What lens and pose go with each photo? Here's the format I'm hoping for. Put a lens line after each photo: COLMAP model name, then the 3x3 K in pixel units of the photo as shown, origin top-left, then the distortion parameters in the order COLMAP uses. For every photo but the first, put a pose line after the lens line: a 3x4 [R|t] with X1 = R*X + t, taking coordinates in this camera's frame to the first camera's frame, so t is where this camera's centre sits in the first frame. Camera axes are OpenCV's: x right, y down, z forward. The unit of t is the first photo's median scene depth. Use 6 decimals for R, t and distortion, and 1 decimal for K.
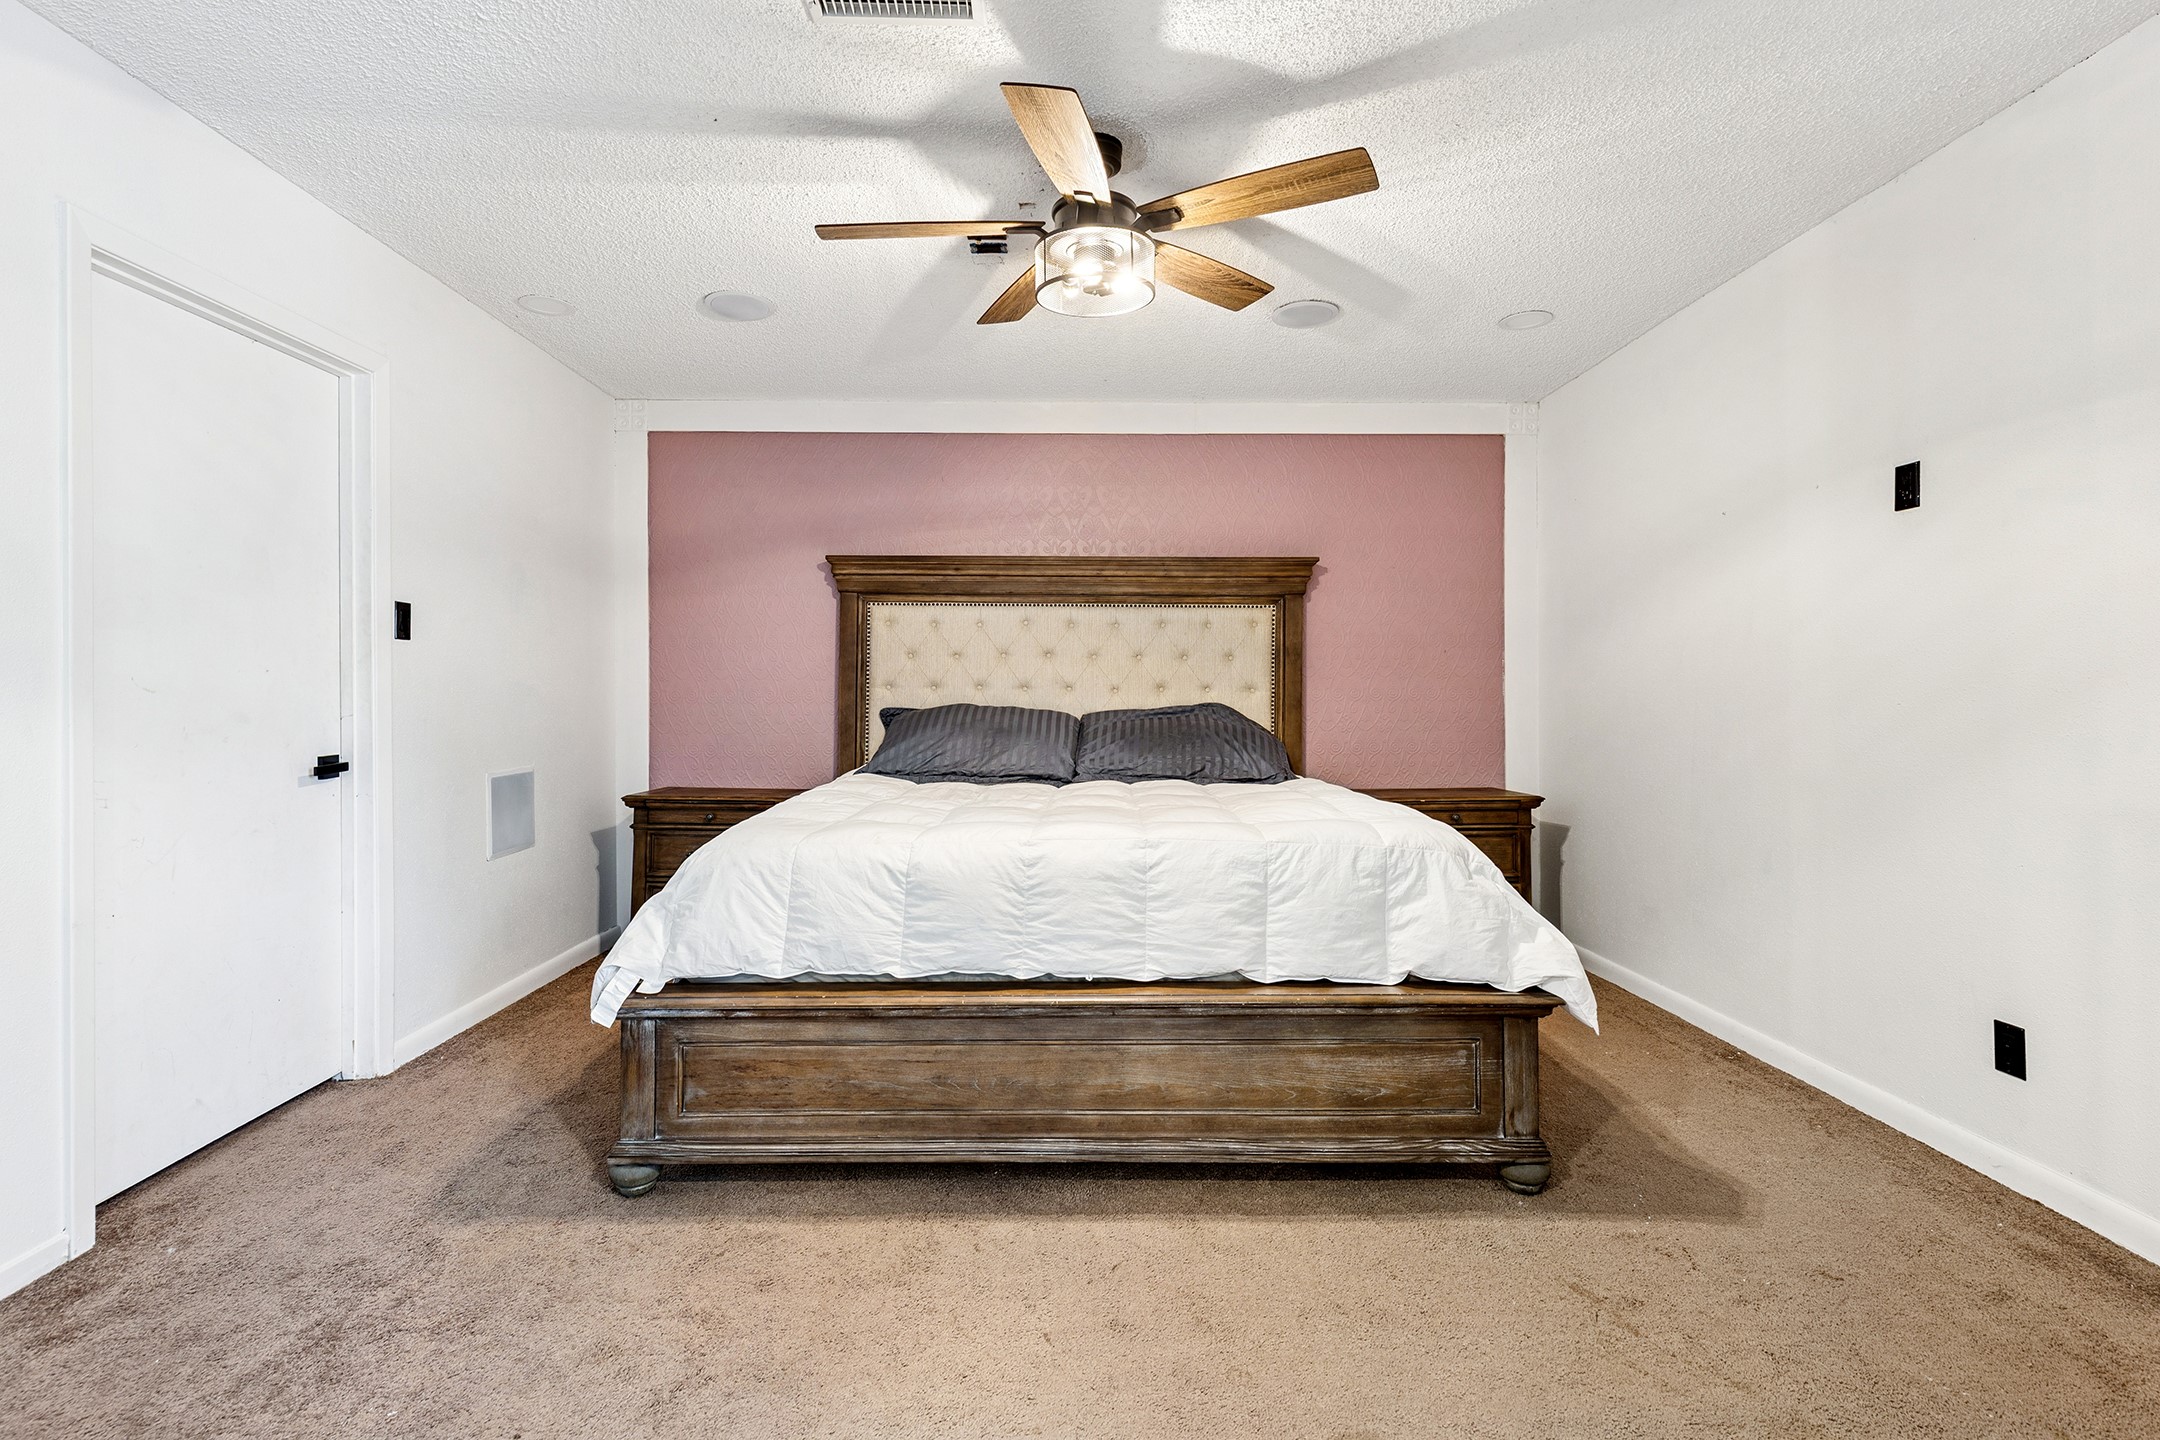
lens RADIAL K [[992.0, 0, 1044.5], [0, 992.0, 689.2], [0, 0, 1]] dist [0.006239, 0.000393]
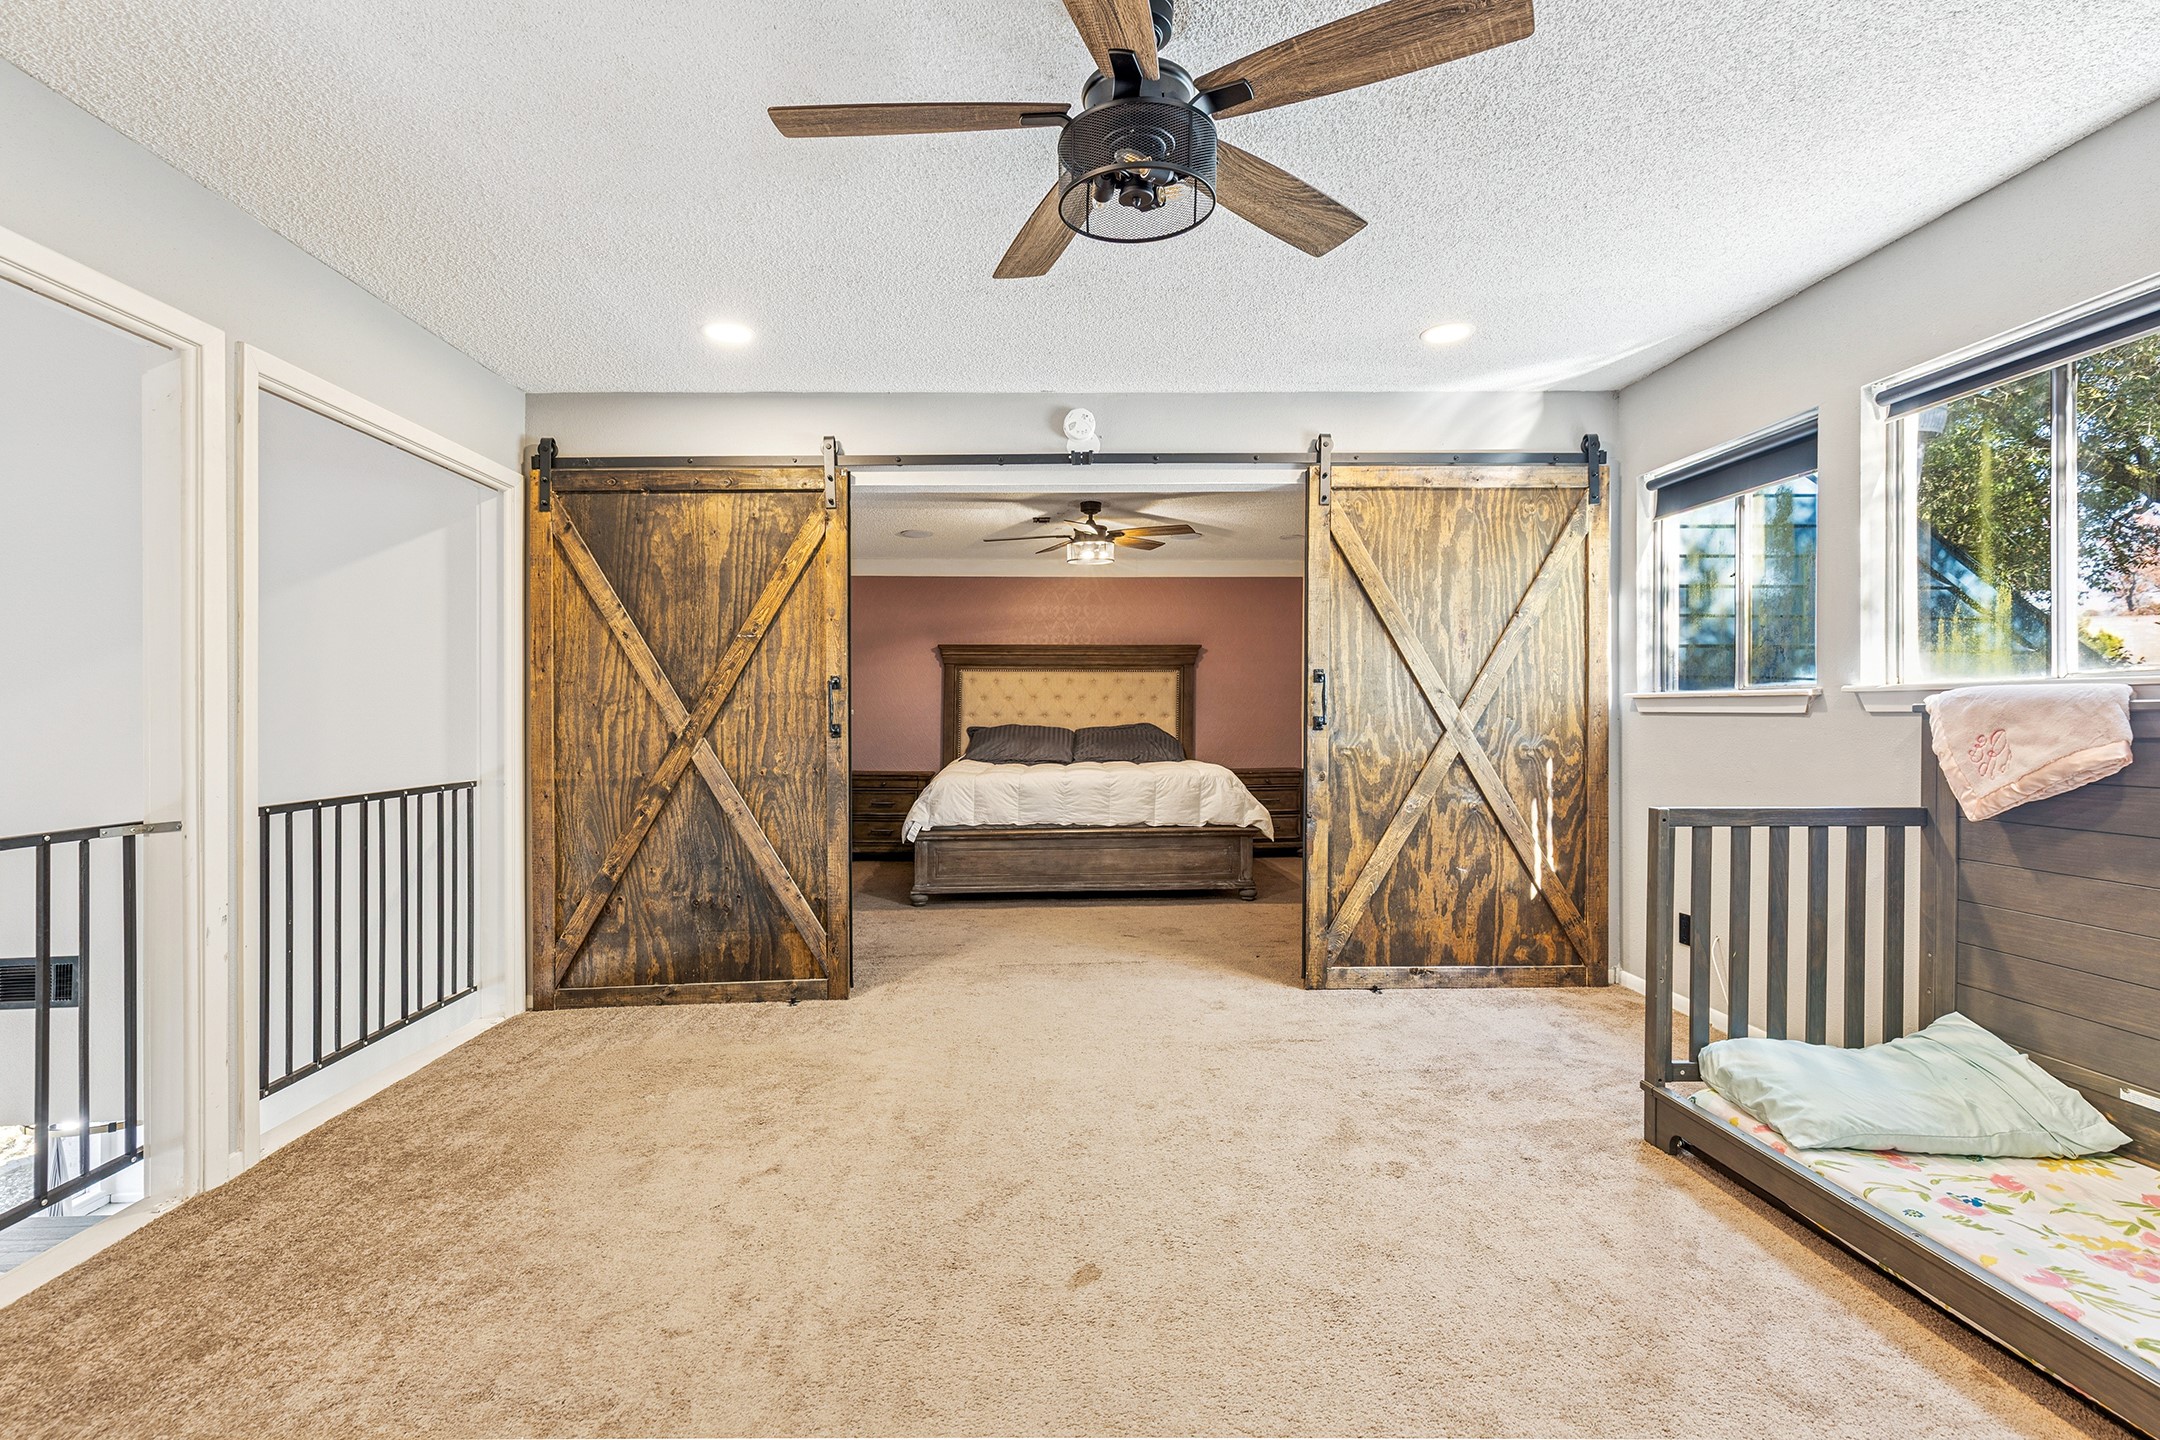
lens RADIAL K [[969.9, 0, 1087.4], [0, 969.9, 693.0], [0, 0, 1]] dist [0.008735, -0.000638]
pose [[0.997113, -0.004163, 0.075818, -0.147607], [0.005745, 0.999770, -0.020663, -0.010553], [-0.075714, 0.021039, 0.996908, -1.540976]]
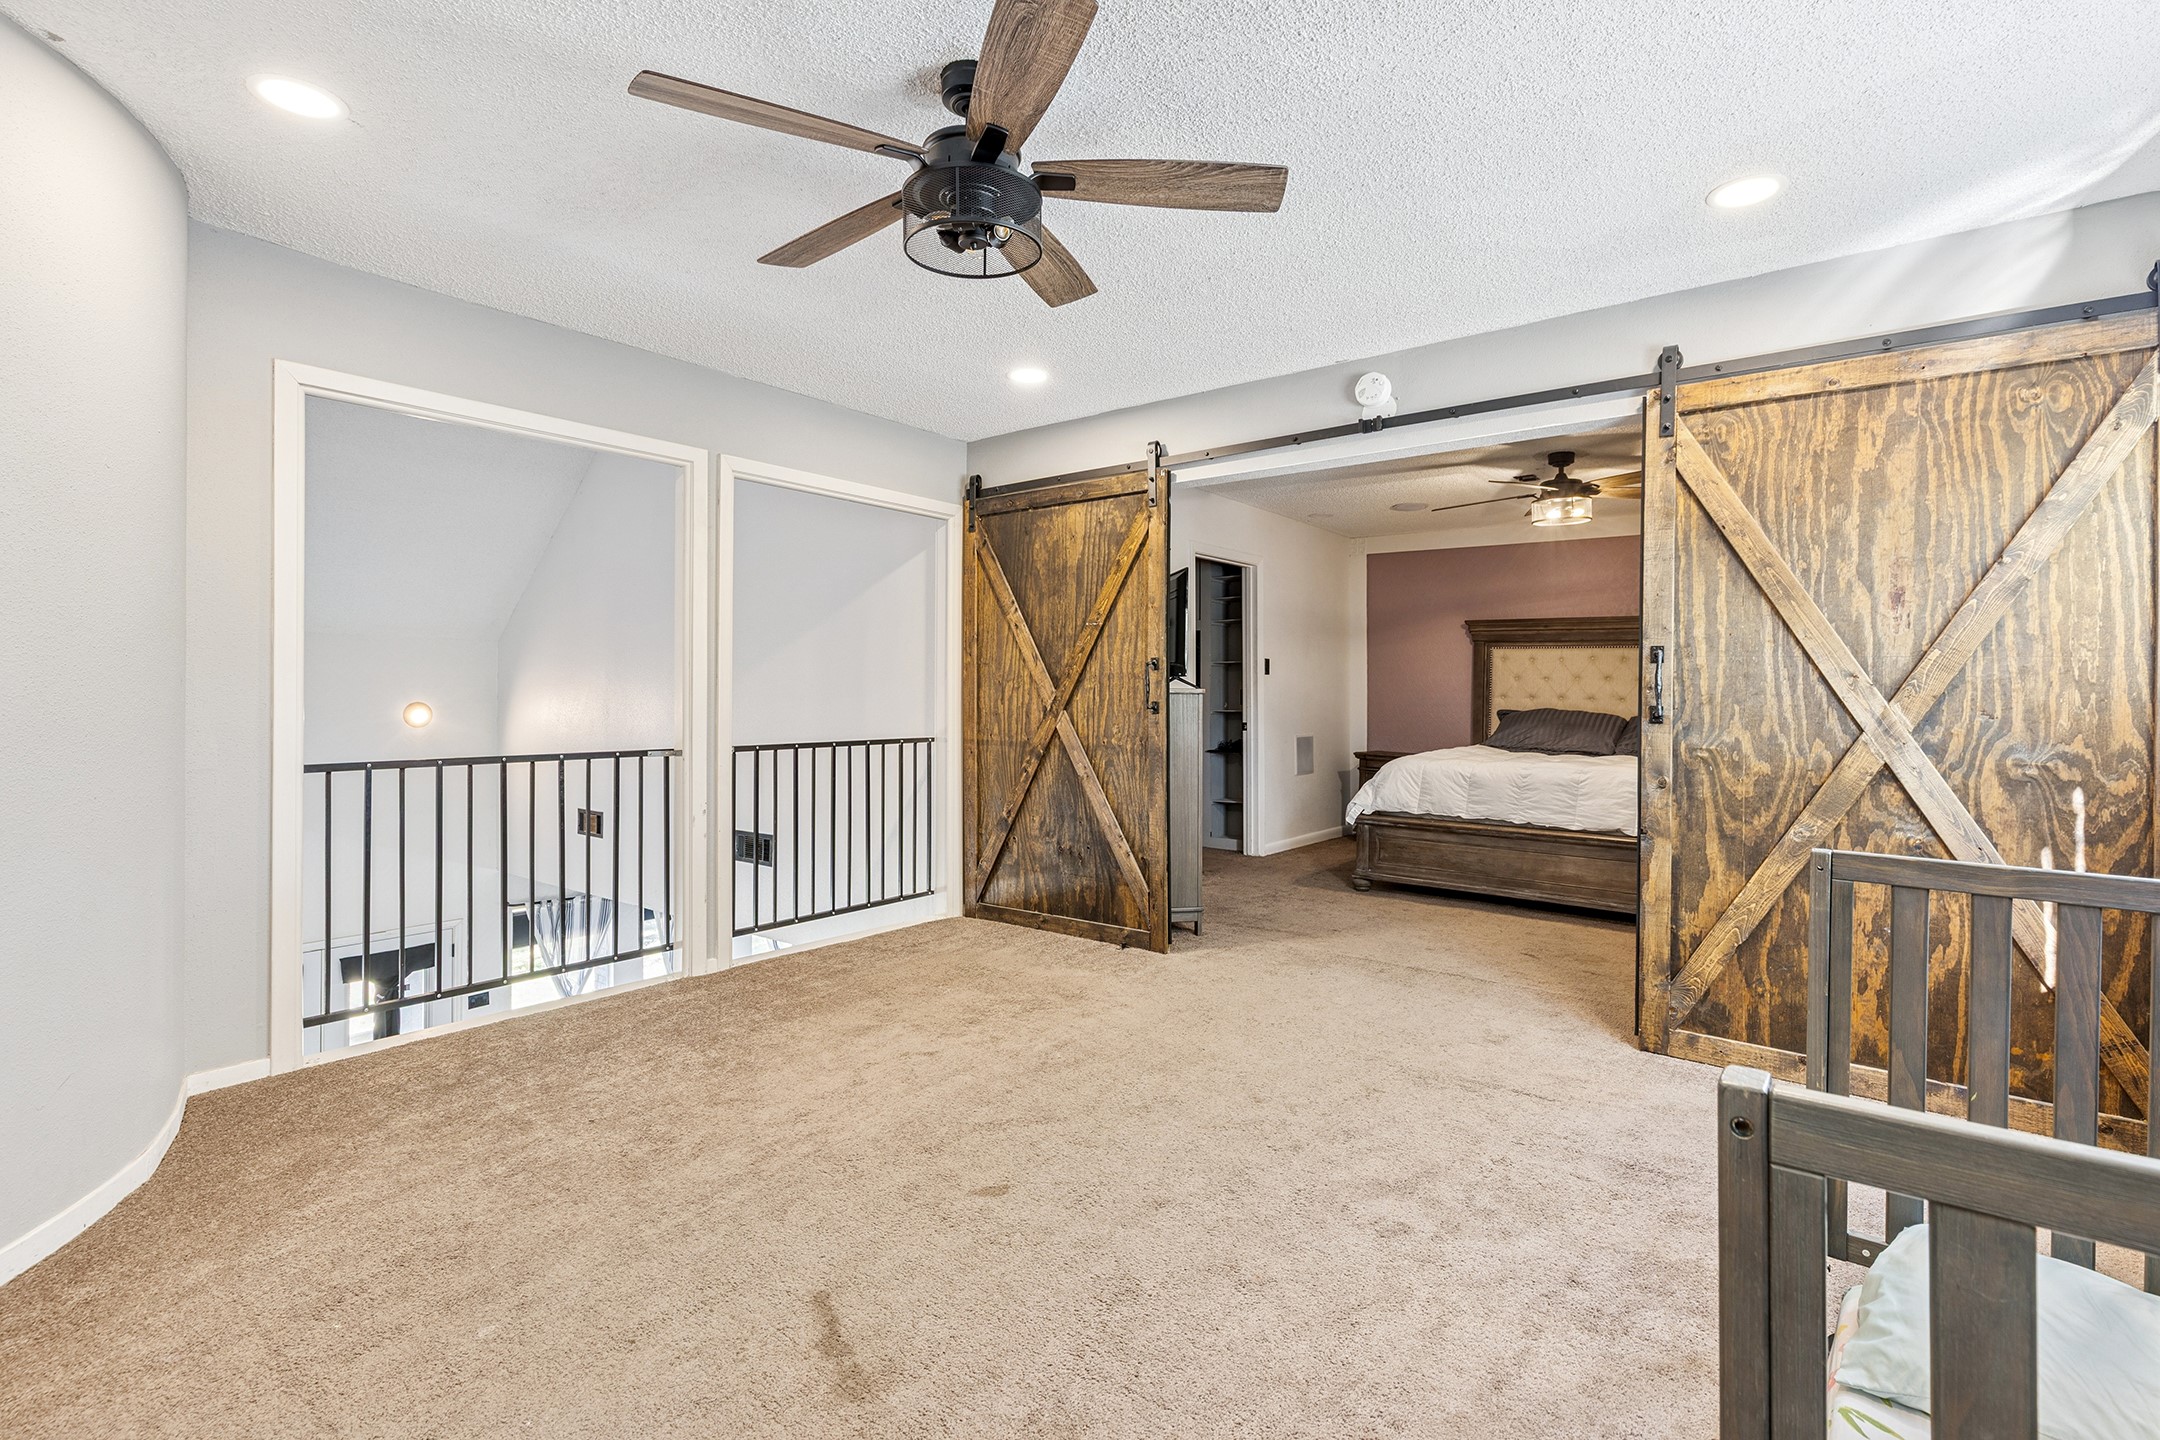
lens RADIAL K [[1004.5, 0, 1122.4], [0, 1004.5, 664.0], [0, 0, 1]] dist [0.001340, -0.000419]
pose [[0.815221, -0.004321, -0.579133, 0.570403], [-0.012005, 0.999631, -0.024358, -0.017861], [0.579025, 0.026809, 0.814869, -1.436550]]
